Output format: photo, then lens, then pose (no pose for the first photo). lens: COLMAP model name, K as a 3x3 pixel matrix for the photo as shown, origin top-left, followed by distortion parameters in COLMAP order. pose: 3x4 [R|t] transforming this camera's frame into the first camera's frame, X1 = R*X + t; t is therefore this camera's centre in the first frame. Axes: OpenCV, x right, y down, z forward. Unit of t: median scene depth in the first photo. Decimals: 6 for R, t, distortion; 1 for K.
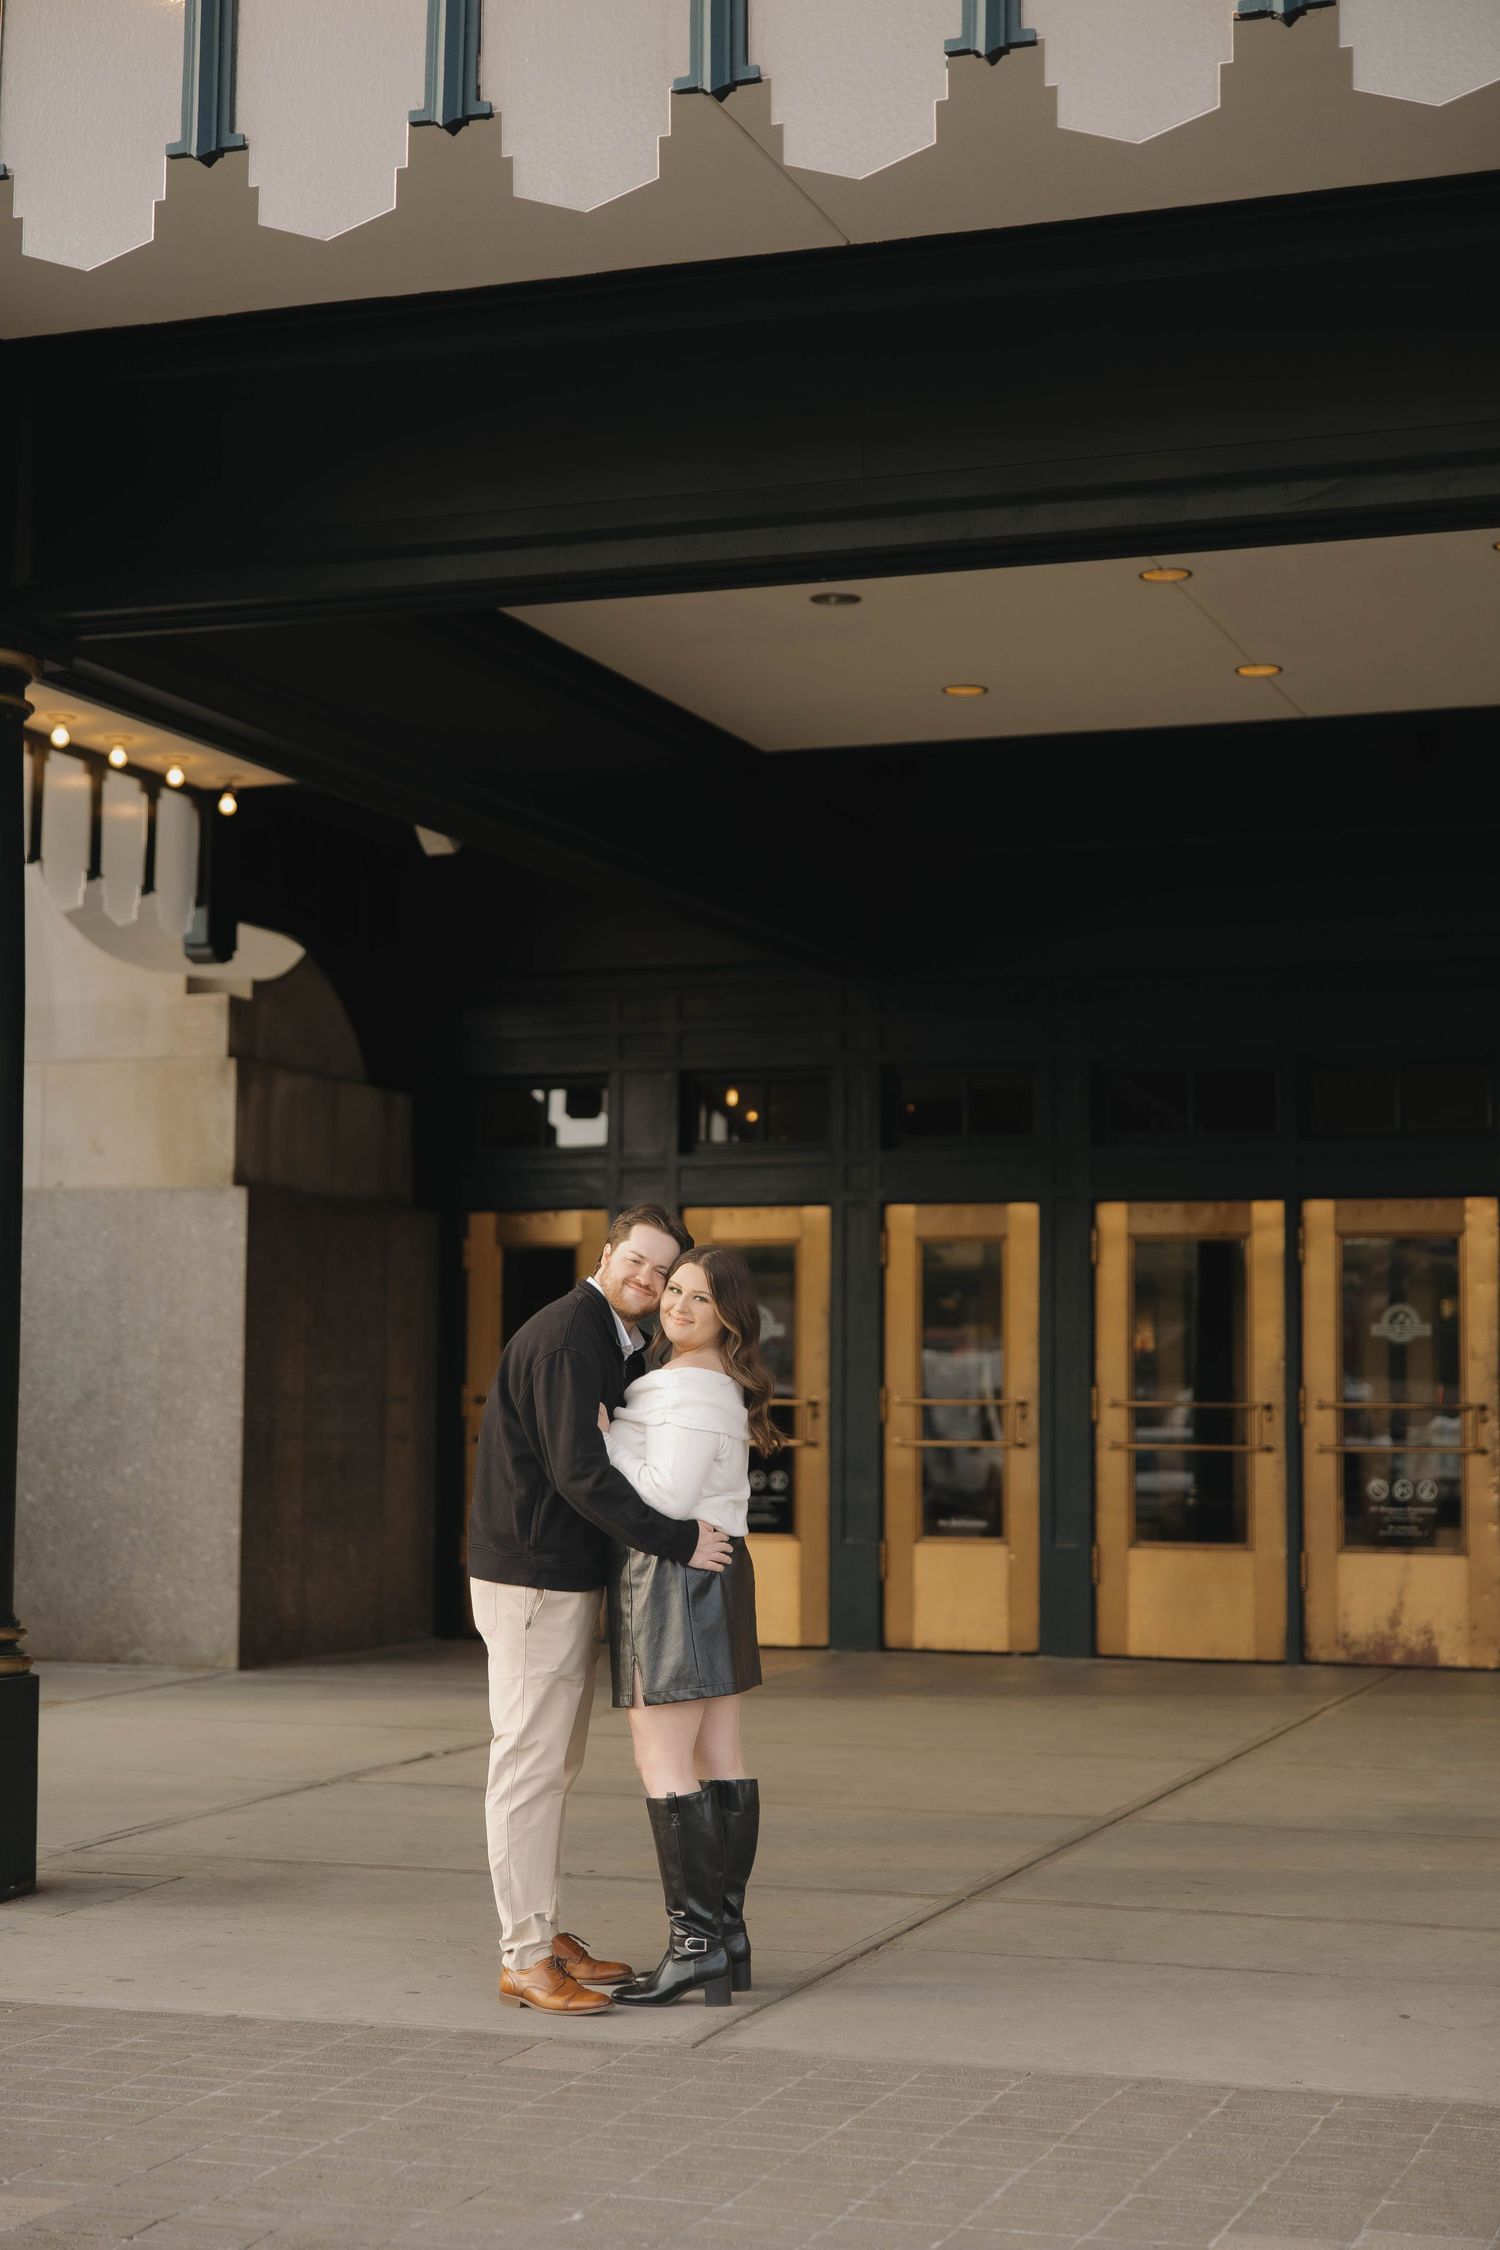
lens RADIAL K [[3366.6, 0, 749.9], [0, 3366.6, 1070.2], [0, 0, 1]] dist [0.026624, 0.080950]
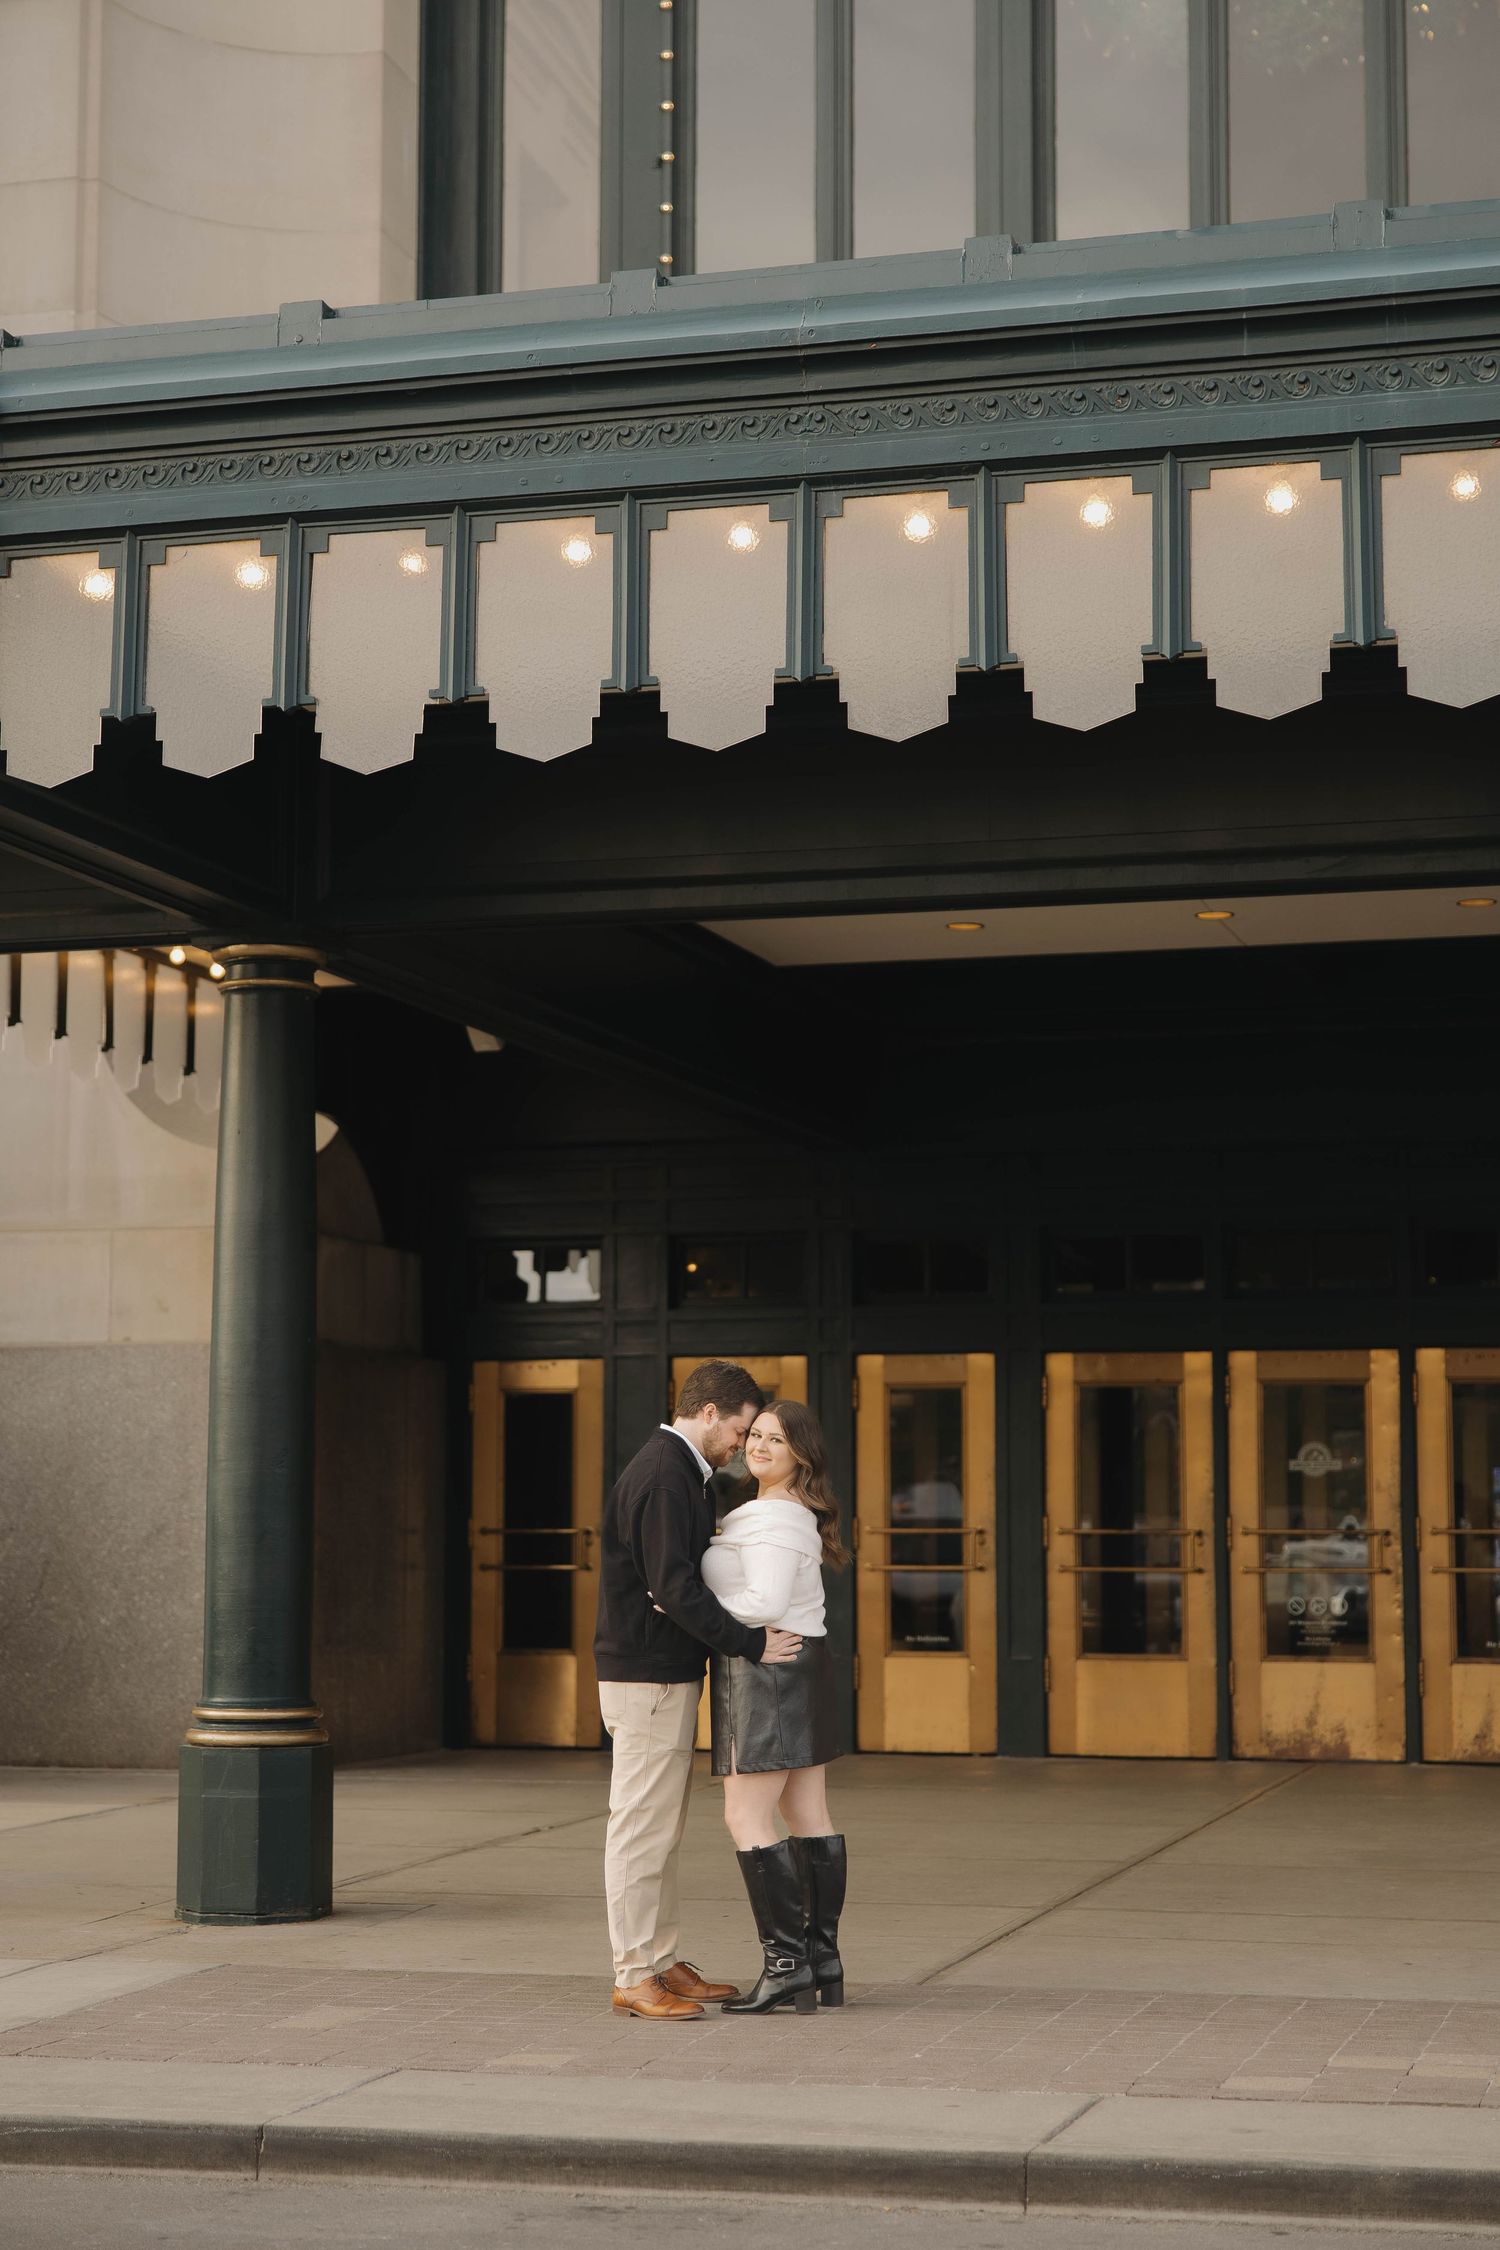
lens RADIAL K [[3793.9, 0, 750.0], [0, 3793.9, 1125.0], [0, 0, 1]] dist [0.120311, -0.059805]
pose [[0.997562, 0.002120, 0.069751, -0.088486], [-0.001199, 0.999912, -0.013240, -0.021010], [-0.069773, 0.013125, 0.997477, -0.276035]]
